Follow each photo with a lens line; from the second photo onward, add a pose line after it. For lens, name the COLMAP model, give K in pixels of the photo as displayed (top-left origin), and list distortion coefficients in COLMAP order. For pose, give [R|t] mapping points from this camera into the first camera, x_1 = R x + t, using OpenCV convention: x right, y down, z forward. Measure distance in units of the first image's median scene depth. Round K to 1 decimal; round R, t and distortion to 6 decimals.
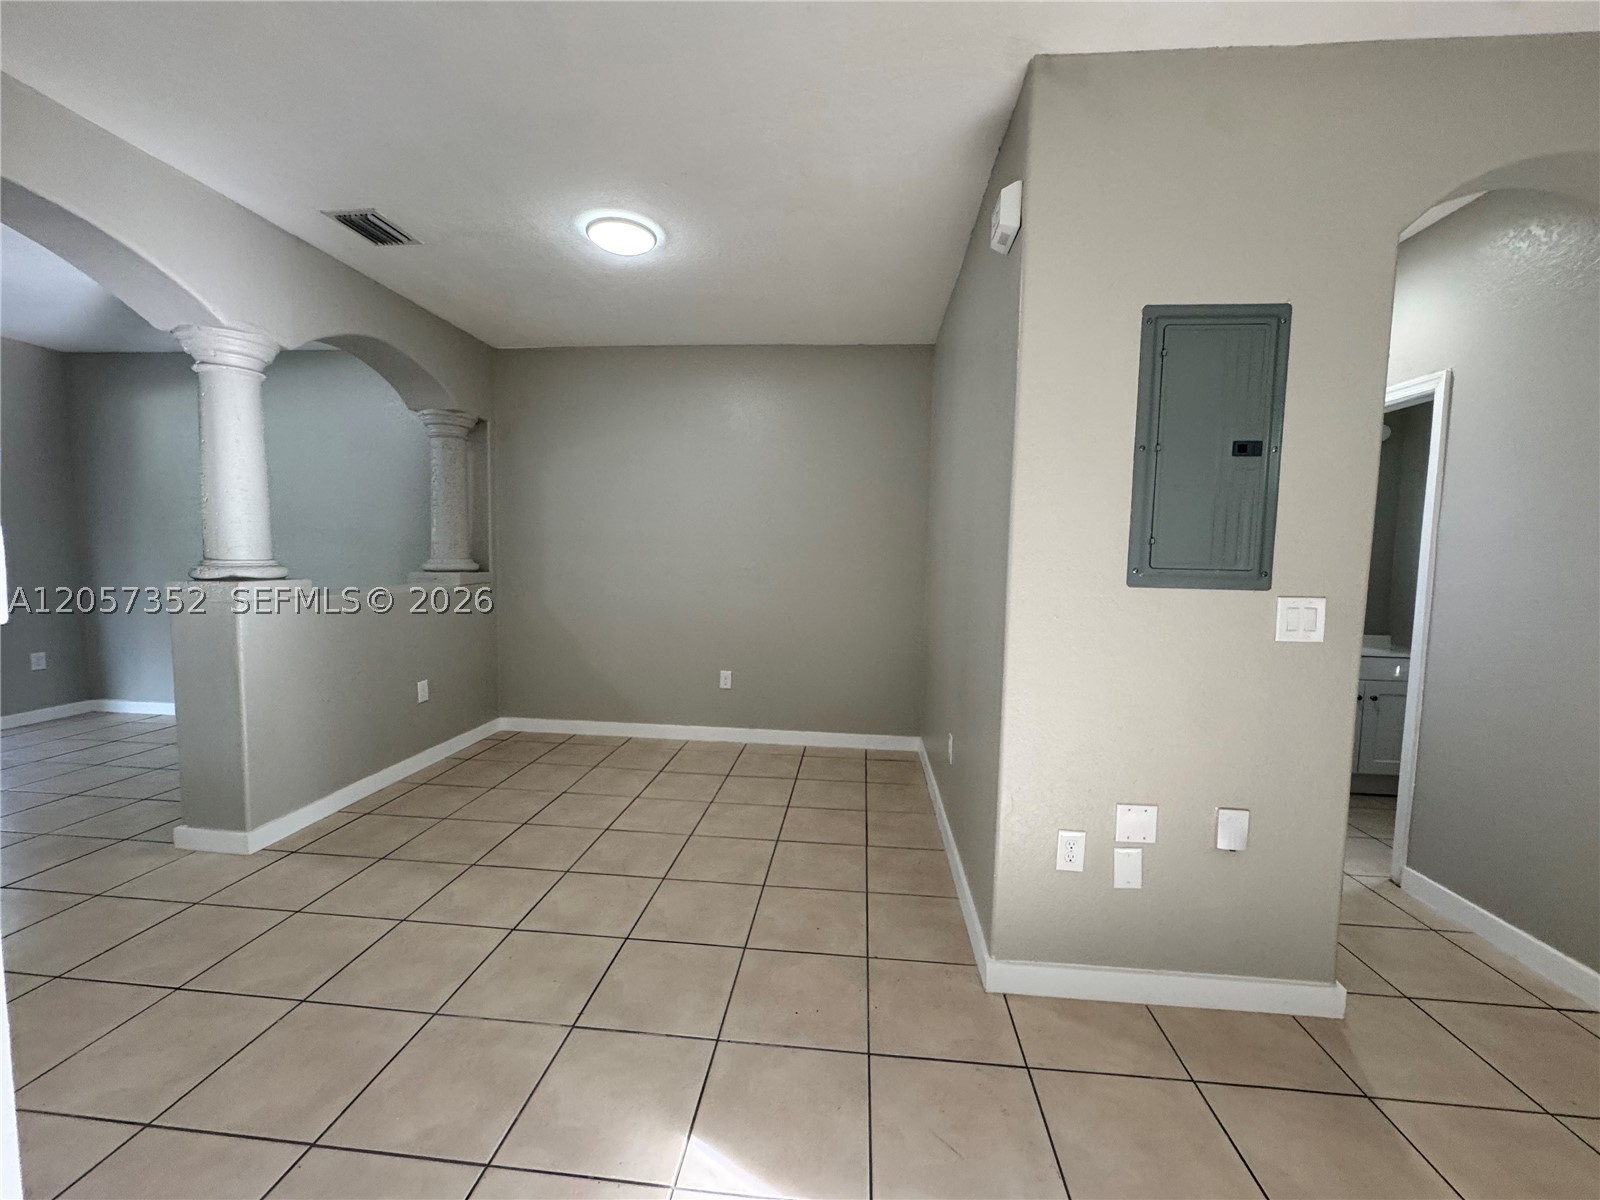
lens RADIAL K [[640.4, 0, 799.6], [0, 640.4, 599.5], [0, 0, 1]] dist [0.000870, -0.000022]
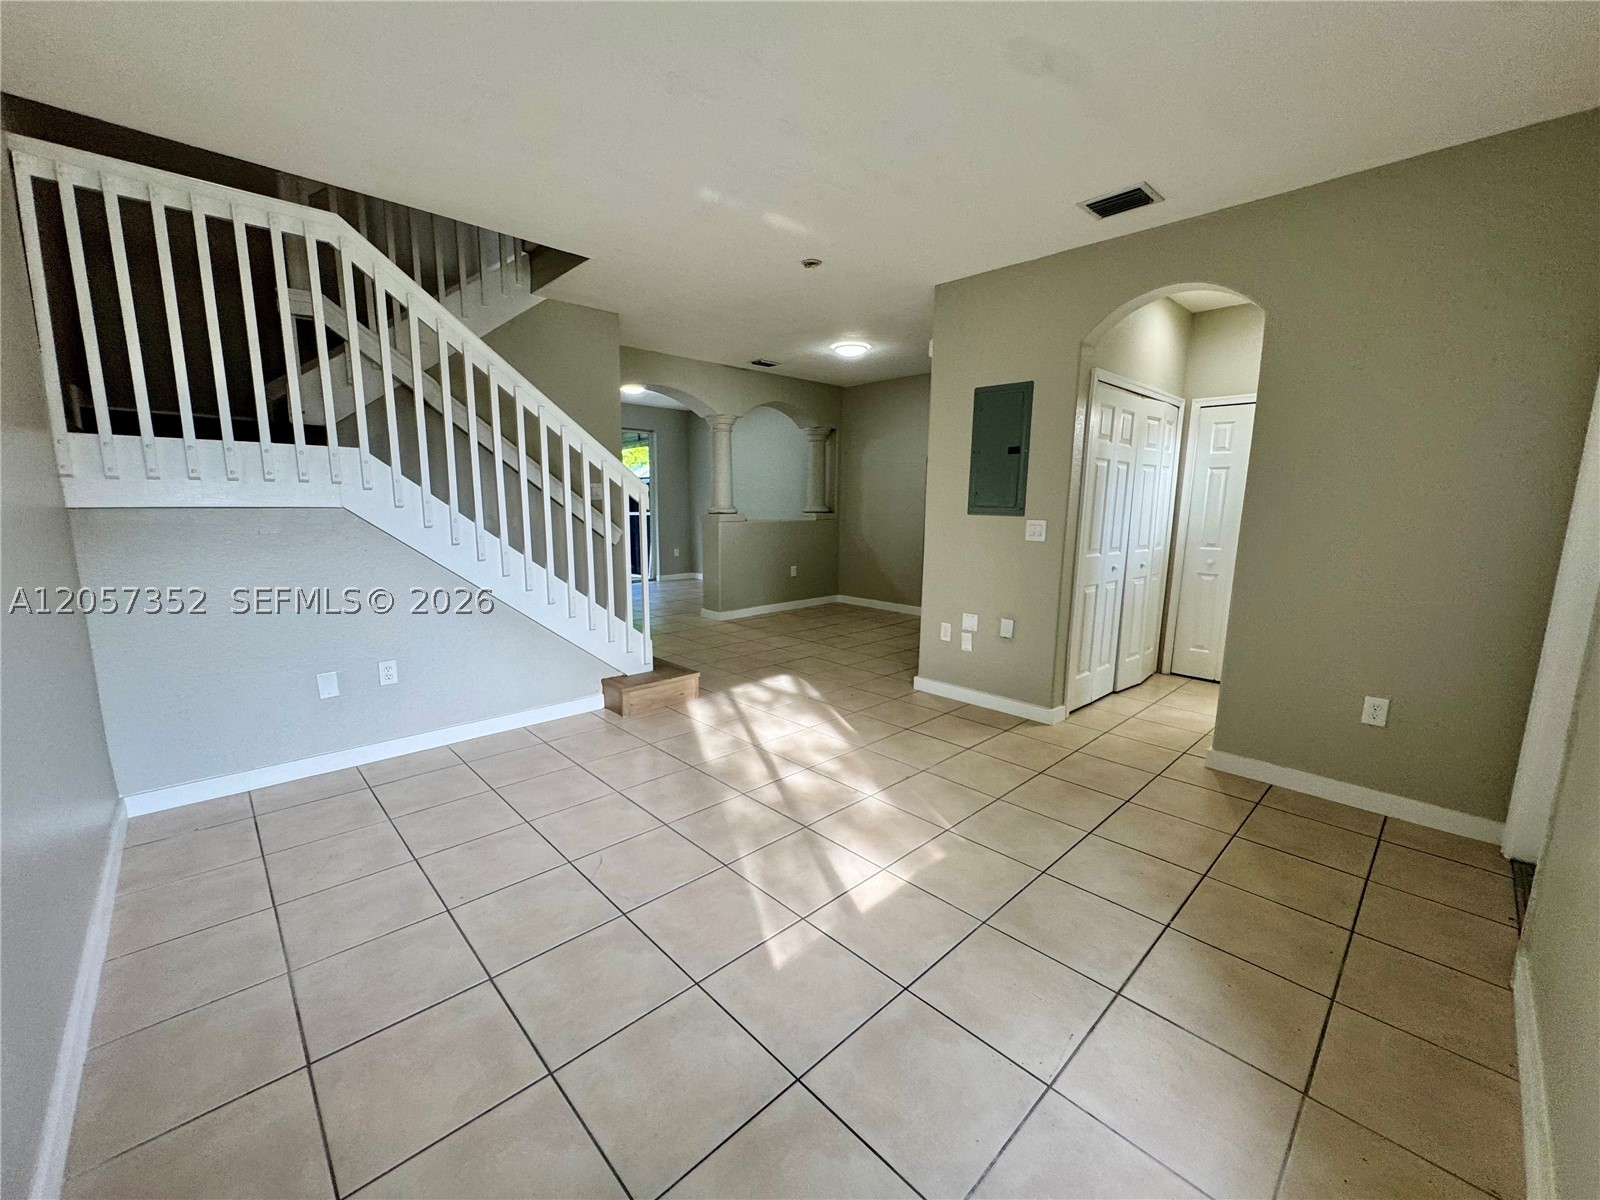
lens RADIAL K [[640.4, 0, 799.4], [0, 640.4, 601.4], [0, 0, 1]] dist [0.000870, -0.000022]
pose [[0.758819, 0.093740, -0.644520, 1.053595], [-0.043317, 0.994661, 0.093666, 0.066787], [0.649859, -0.043157, 0.758828, -0.753235]]
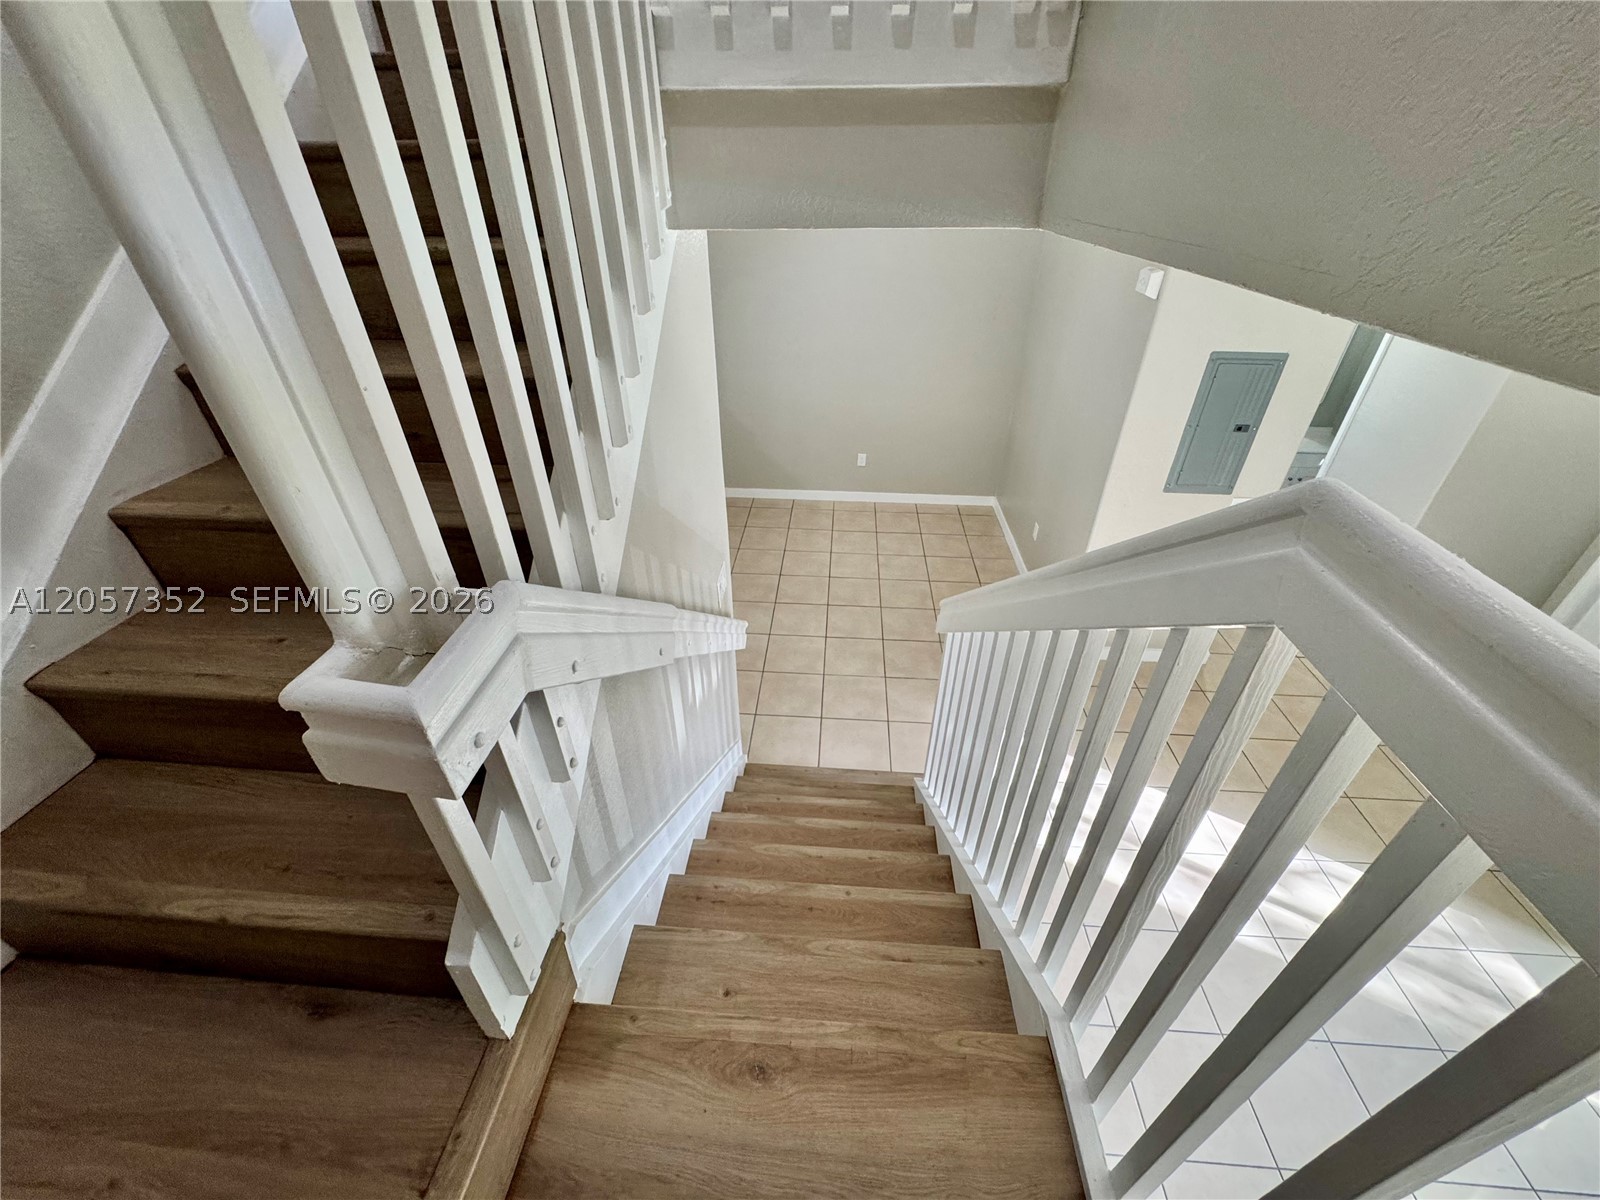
lens RADIAL K [[640.4, 0, 811.0], [0, 640.4, 595.0], [0, 0, 1]] dist [0.000870, -0.000022]
pose [[0.998730, -0.032168, 0.038779, -0.473992], [0.008639, 0.867599, 0.497189, -0.517592], [-0.049638, -0.496222, 0.866775, -0.592011]]
